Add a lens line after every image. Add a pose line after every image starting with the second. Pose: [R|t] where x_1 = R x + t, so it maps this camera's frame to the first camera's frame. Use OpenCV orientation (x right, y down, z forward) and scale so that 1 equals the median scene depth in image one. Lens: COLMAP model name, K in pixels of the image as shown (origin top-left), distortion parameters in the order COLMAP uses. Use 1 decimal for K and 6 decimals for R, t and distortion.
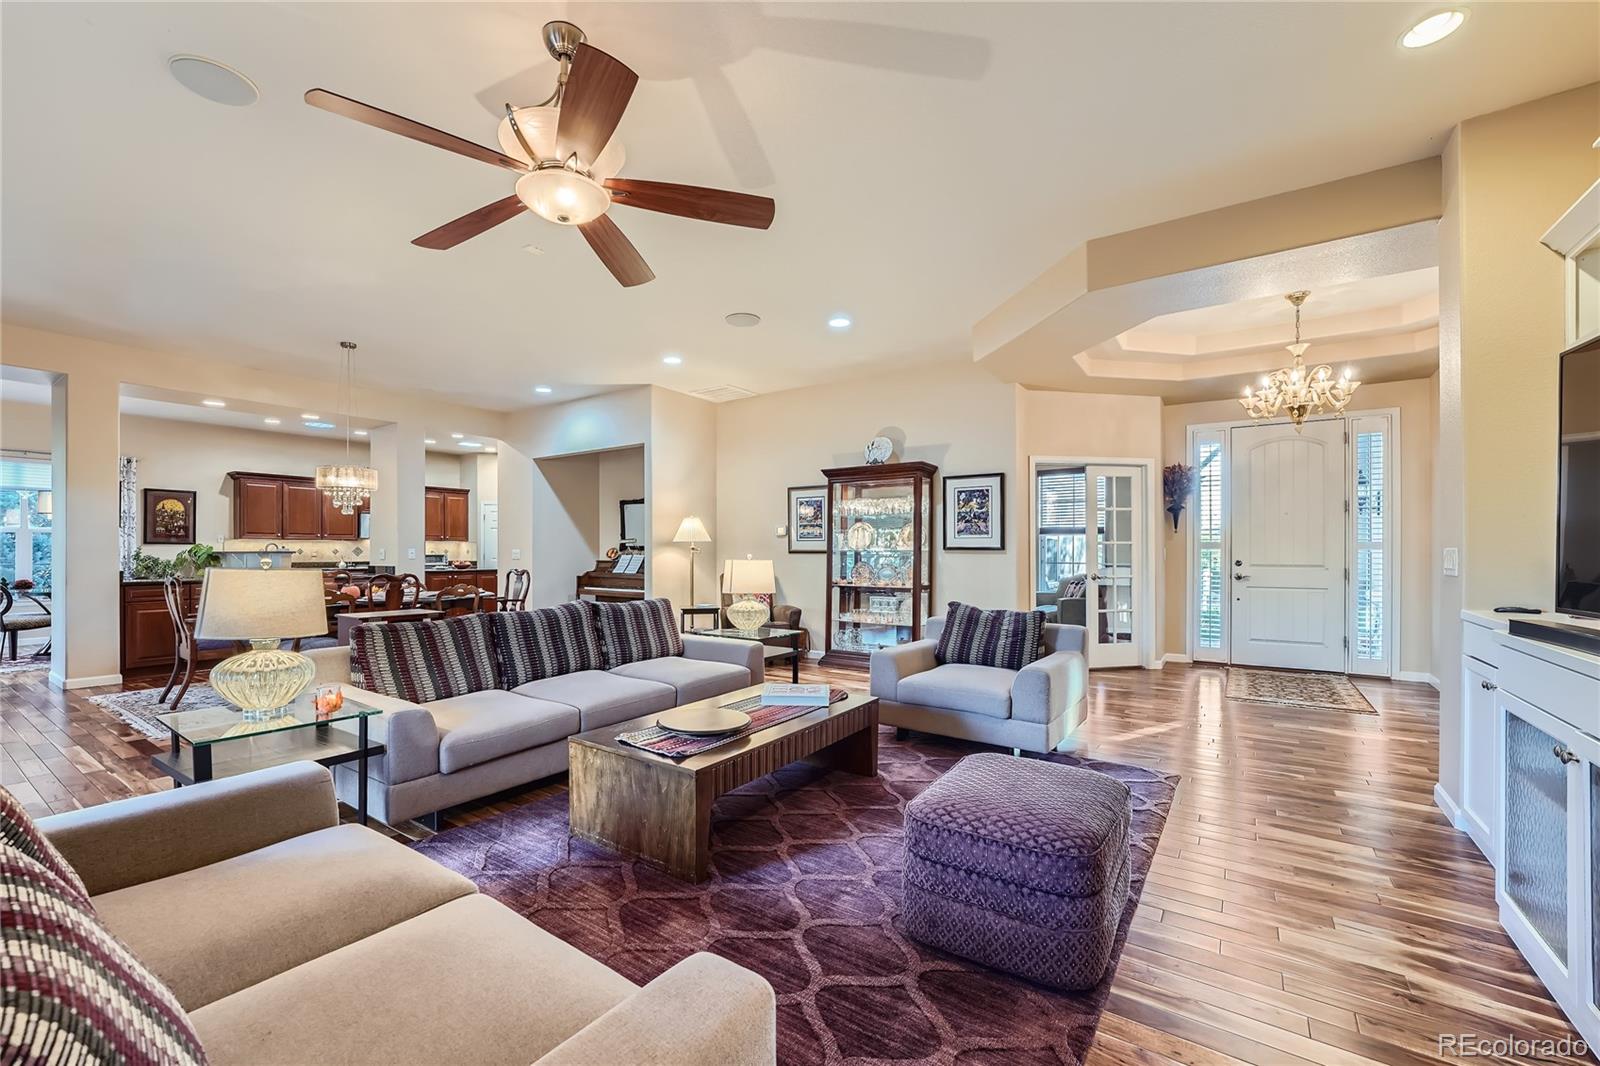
lens RADIAL K [[662.1, 0, 792.2], [0, 662.1, 551.0], [0, 0, 1]] dist [-0.025443, 0.006719]
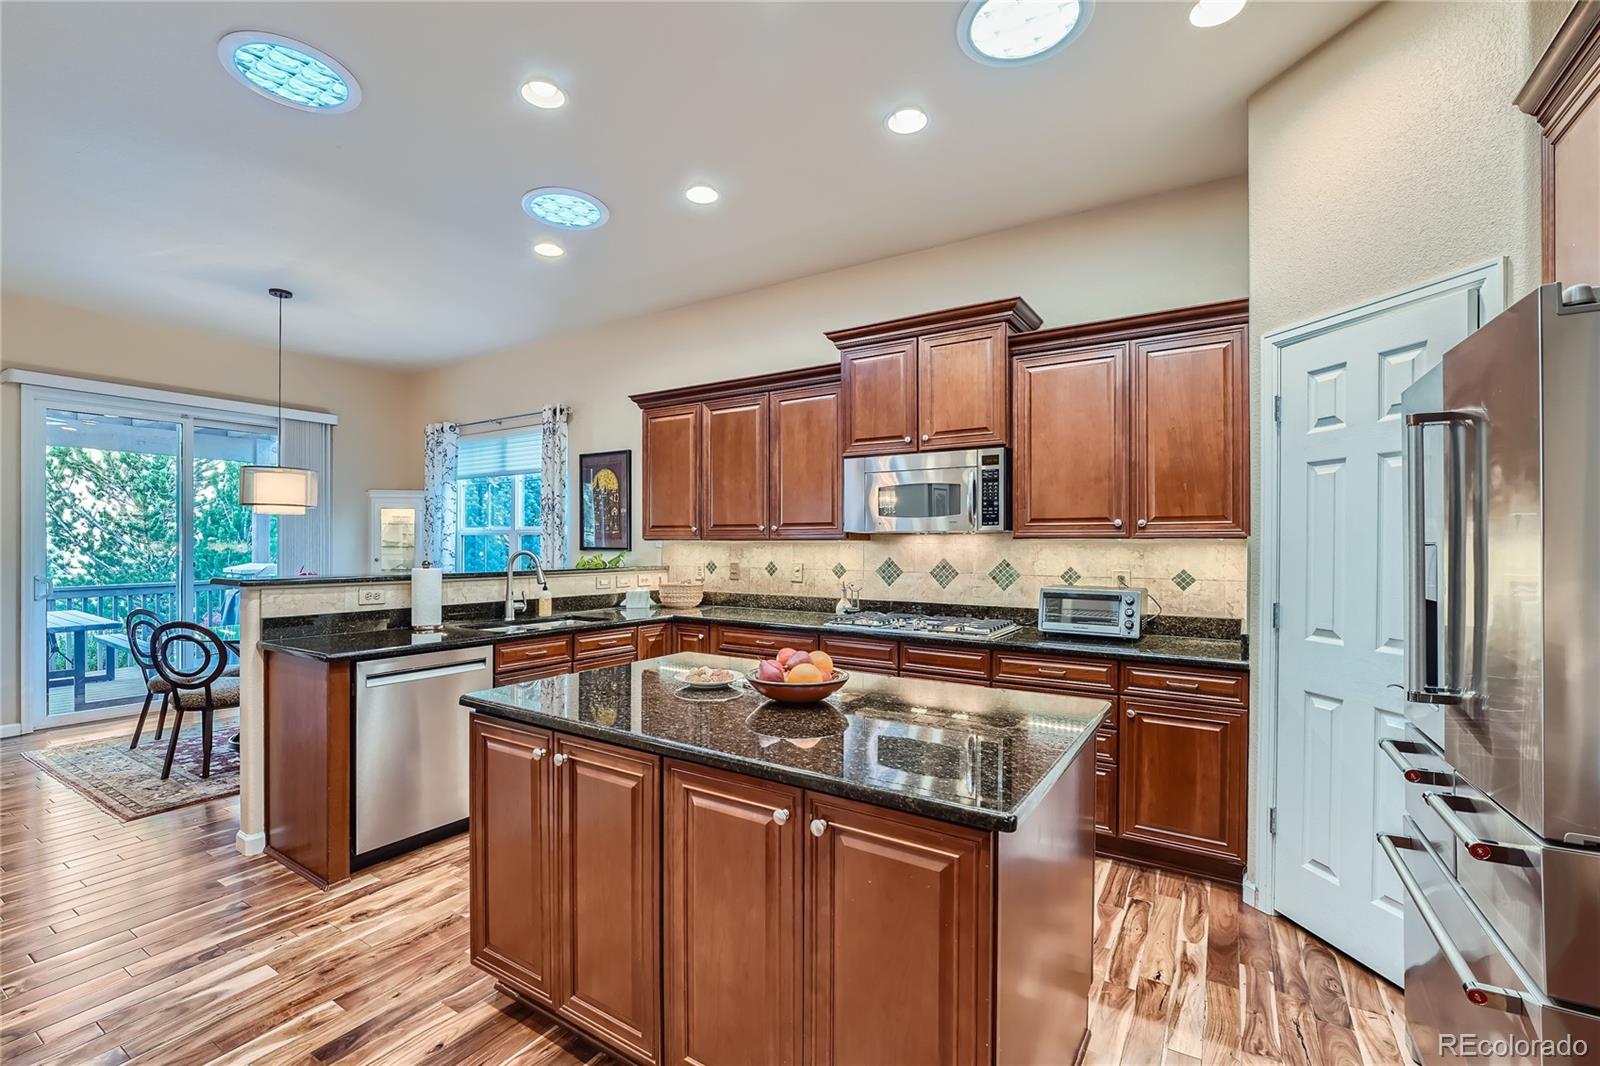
lens RADIAL K [[697.9, 0, 800.0], [0, 697.9, 533.0], [0, 0, 1]] dist [-0.041616, 0.000030]
pose [[0.038149, -0.015693, -0.999149, -0.515915], [-0.000209, 0.999877, -0.015712, -0.023523], [0.999272, 0.000808, 0.038141, 1.635111]]
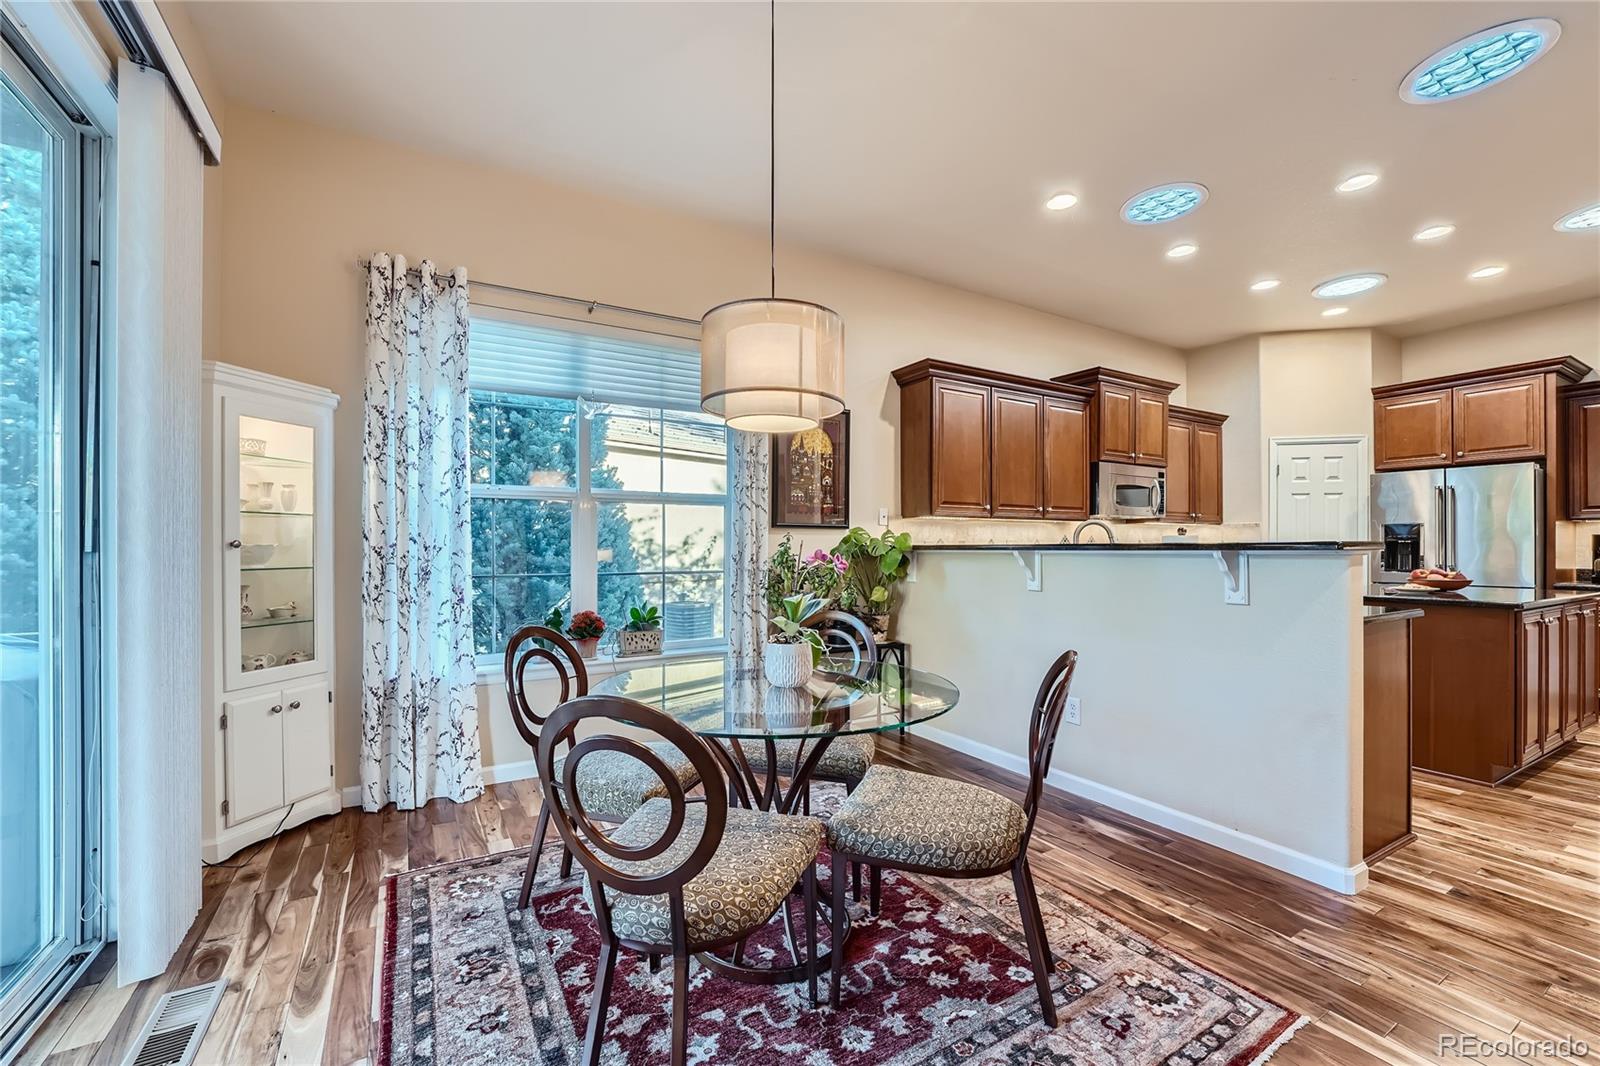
lens RADIAL K [[662.1, 0, 792.2], [0, 662.1, 551.0], [0, 0, 1]] dist [-0.025443, 0.006719]
pose [[0.903157, 0.000183, -0.429311, -1.107638], [0.001969, 0.999988, 0.004568, 0.003557], [0.429307, -0.004971, 0.903145, 0.841097]]
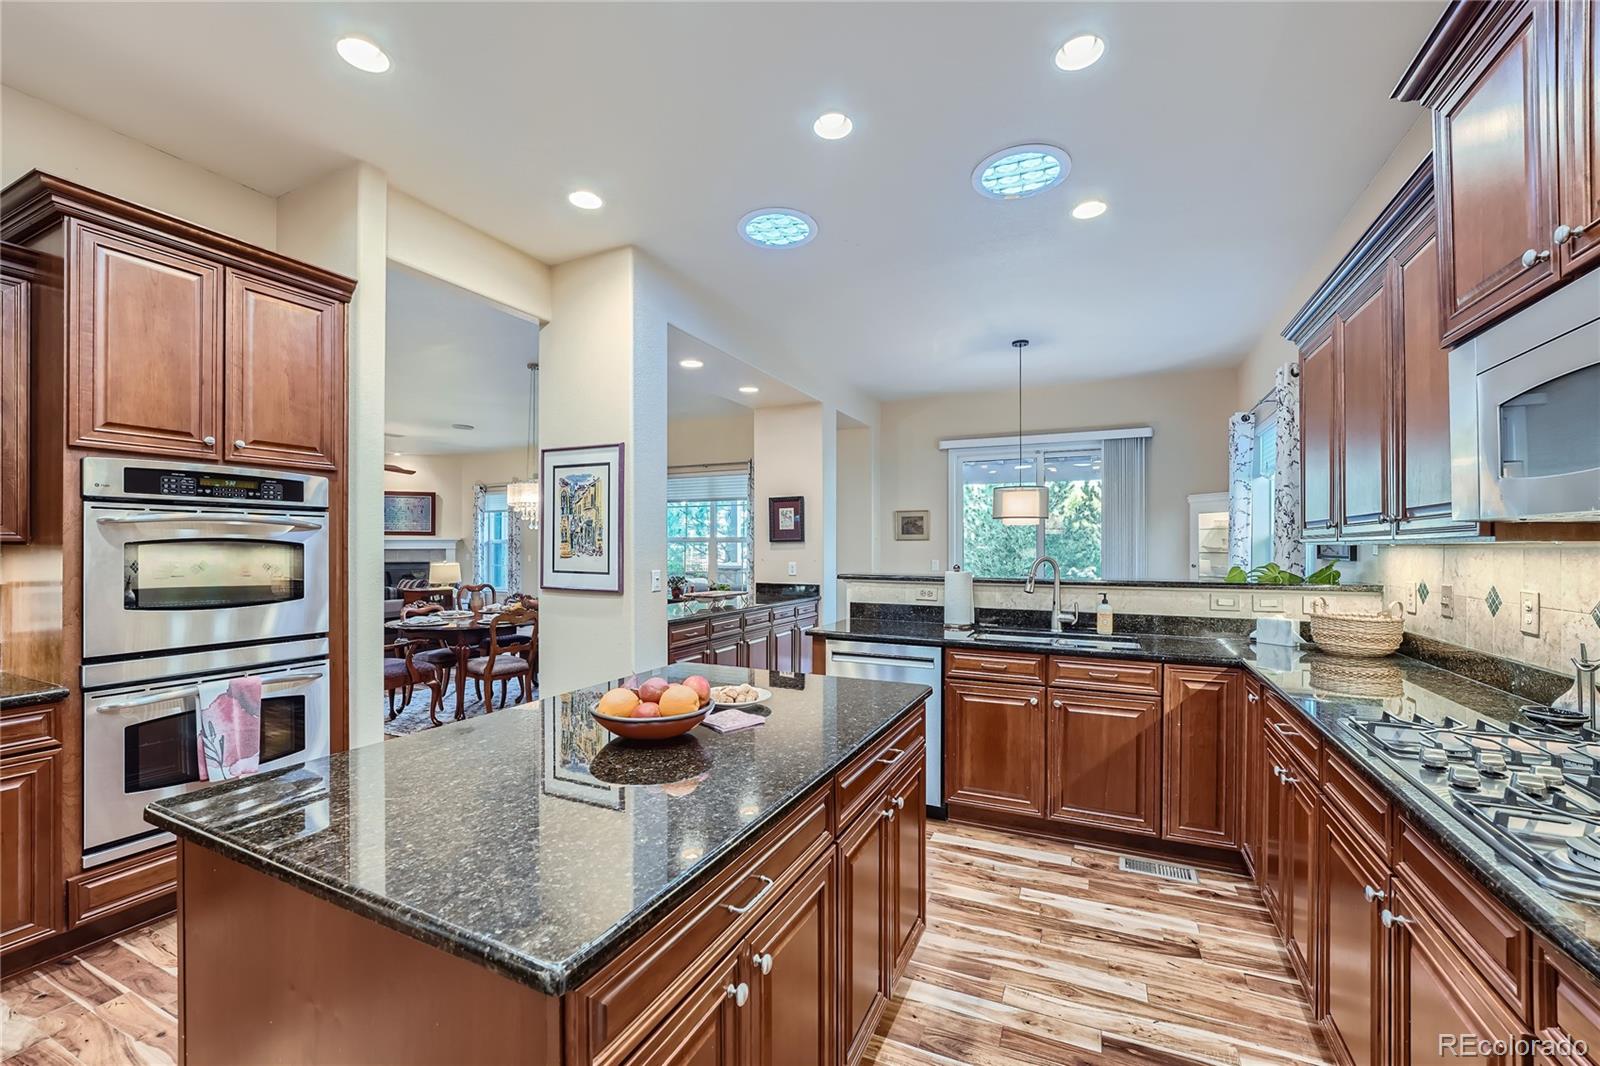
lens RADIAL K [[653.4, 0, 791.0], [0, 653.4, 537.8], [0, 0, 1]] dist [-0.025042, 0.005438]
pose [[-0.989035, -0.004320, -0.147619, -0.838988], [-0.001895, 0.999861, -0.016567, -0.024009], [0.147670, -0.016106, -0.988905, 1.894247]]
